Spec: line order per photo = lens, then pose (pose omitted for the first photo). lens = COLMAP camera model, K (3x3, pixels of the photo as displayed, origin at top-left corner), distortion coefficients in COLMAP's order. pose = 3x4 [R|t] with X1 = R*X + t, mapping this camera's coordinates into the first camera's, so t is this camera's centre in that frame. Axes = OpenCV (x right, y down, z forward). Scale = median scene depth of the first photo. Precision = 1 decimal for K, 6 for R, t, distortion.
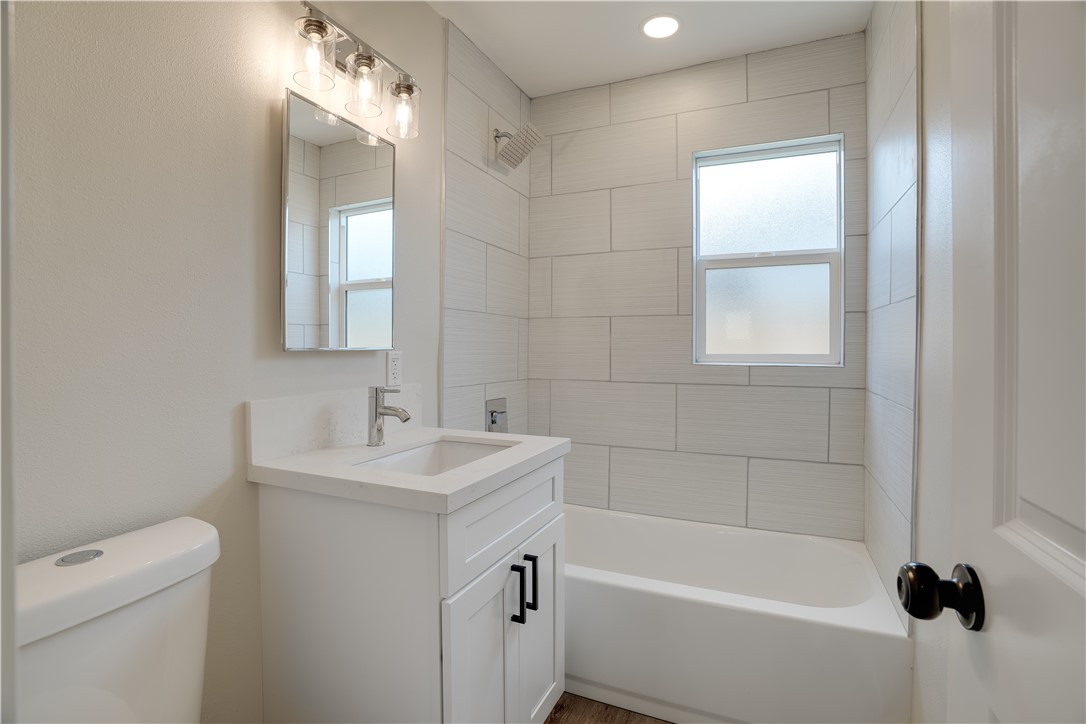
lens RADIAL K [[506.2, 0, 544.7], [0, 506.2, 357.2], [0, 0, 1]] dist [-0.070969, 0.027121]
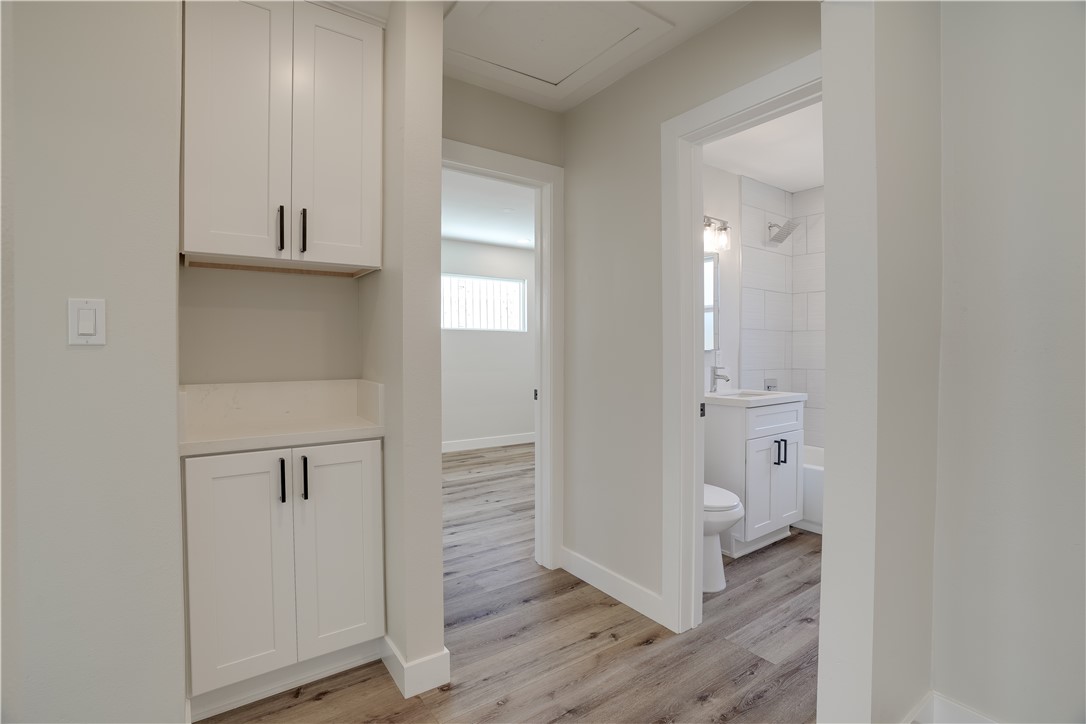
lens RADIAL K [[519.0, 0, 544.7], [0, 519.0, 352.4], [0, 0, 1]] dist [-0.093791, 0.046937]
pose [[0.865771, 0.001526, -0.500438, 0.134407], [-0.007873, 0.999913, -0.010571, 0.020996], [0.500379, 0.013092, 0.865708, -1.118394]]
